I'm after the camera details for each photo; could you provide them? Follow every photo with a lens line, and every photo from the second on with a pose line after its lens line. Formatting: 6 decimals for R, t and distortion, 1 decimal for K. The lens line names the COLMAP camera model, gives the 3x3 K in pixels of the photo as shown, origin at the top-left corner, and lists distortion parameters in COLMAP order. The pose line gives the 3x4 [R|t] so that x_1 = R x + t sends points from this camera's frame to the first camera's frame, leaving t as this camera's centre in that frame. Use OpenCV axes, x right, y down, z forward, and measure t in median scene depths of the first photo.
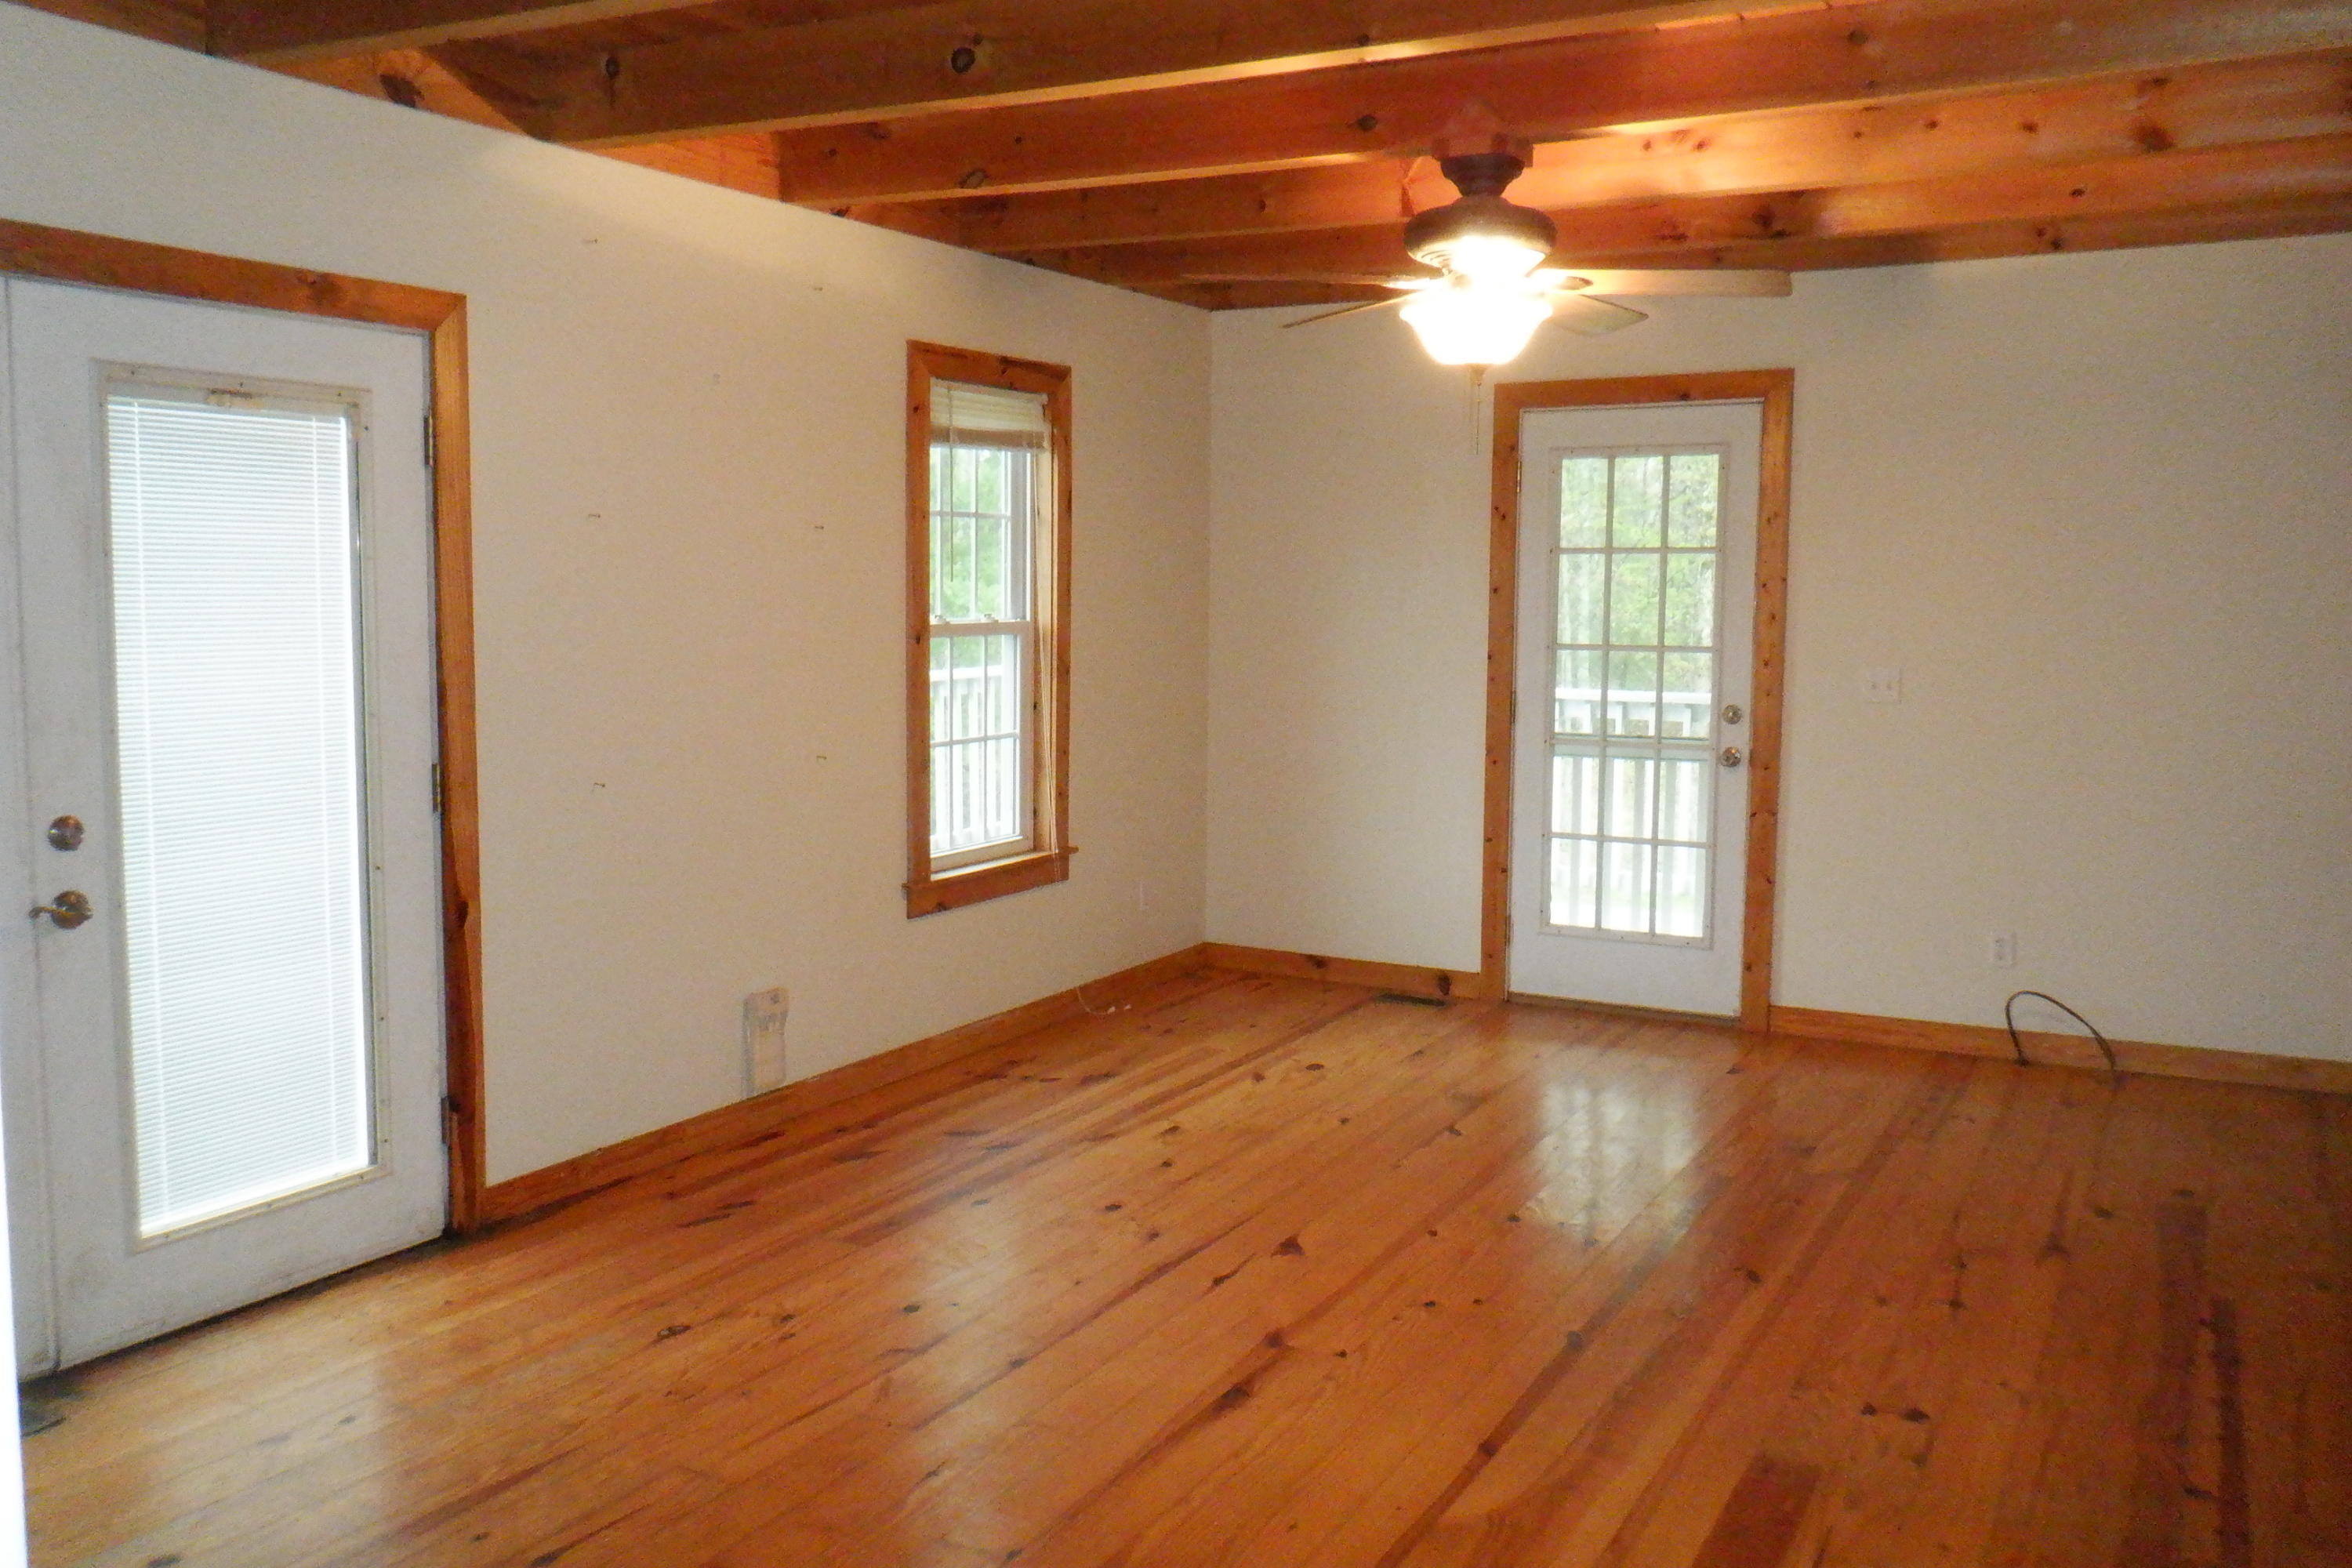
lens RADIAL K [[2008.7, 0, 1176.0], [0, 2008.7, 784.0], [0, 0, 1]] dist [-0.036466, -0.005767]
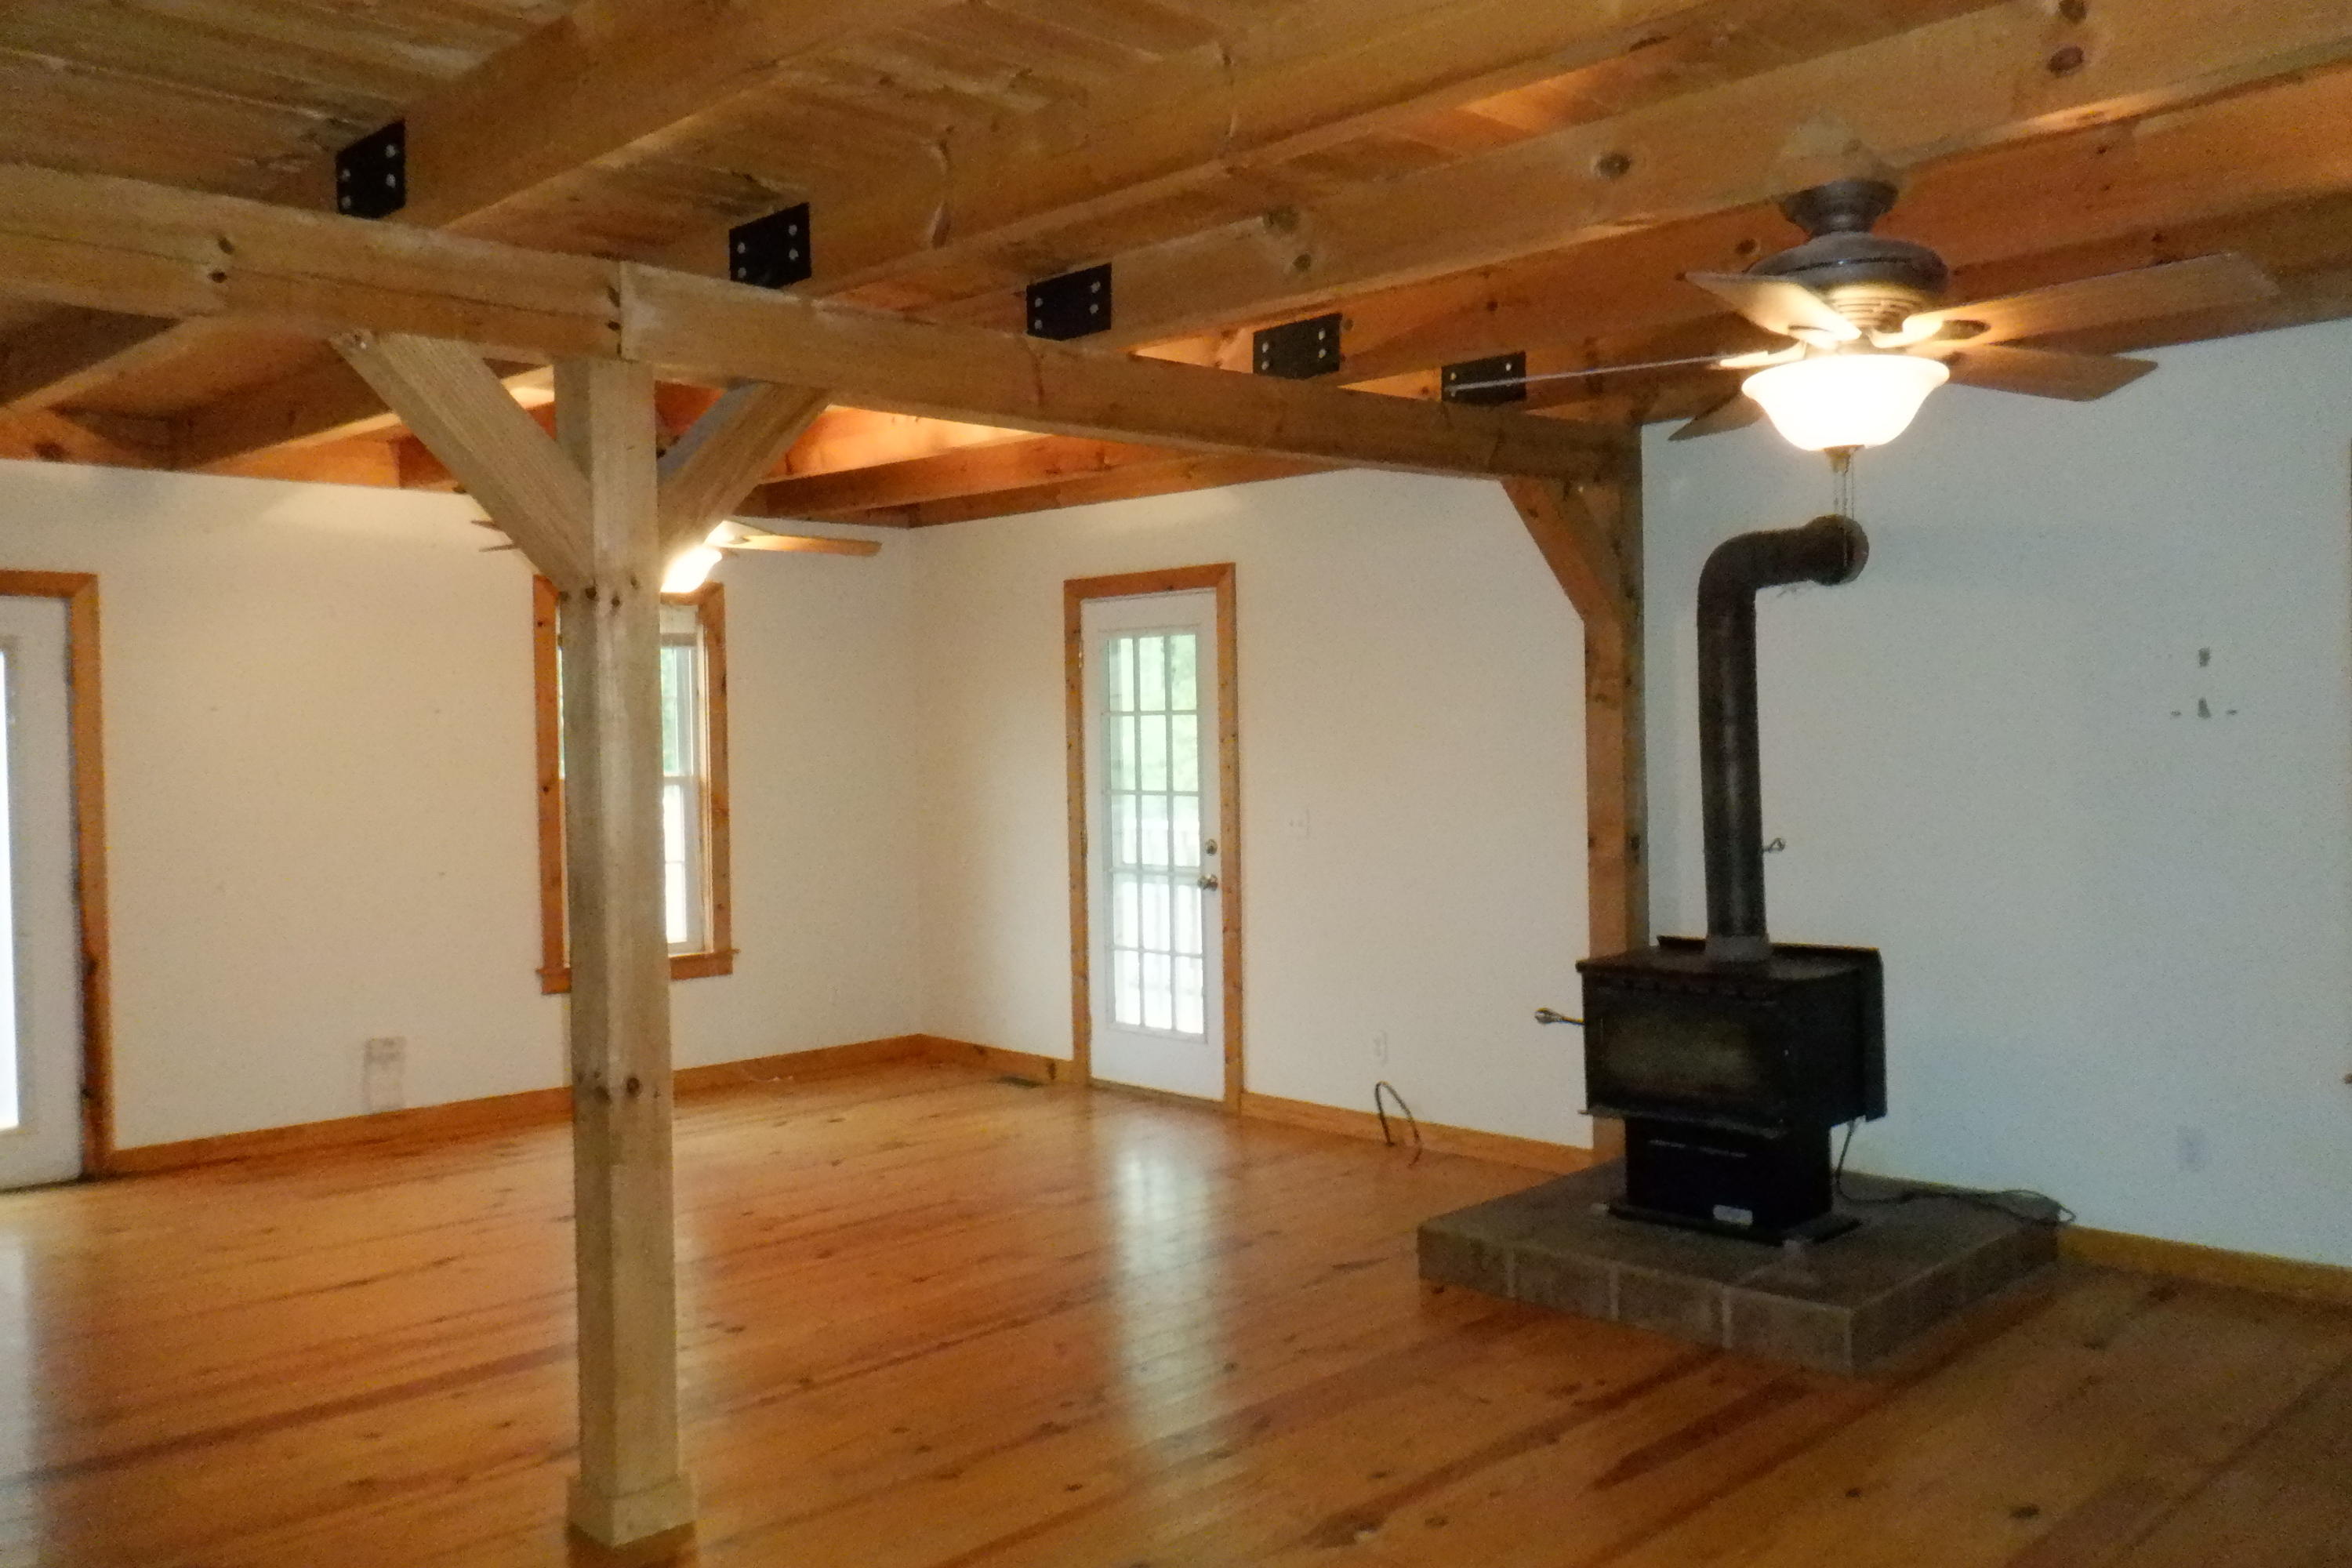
lens RADIAL K [[2008.7, 0, 1176.0], [0, 2008.7, 784.0], [0, 0, 1]] dist [-0.036466, -0.005767]
pose [[0.959914, -0.006967, -0.280208, 0.598592], [-0.013564, 0.997365, -0.071265, 0.013863], [0.279966, 0.072209, 0.957290, -0.167769]]
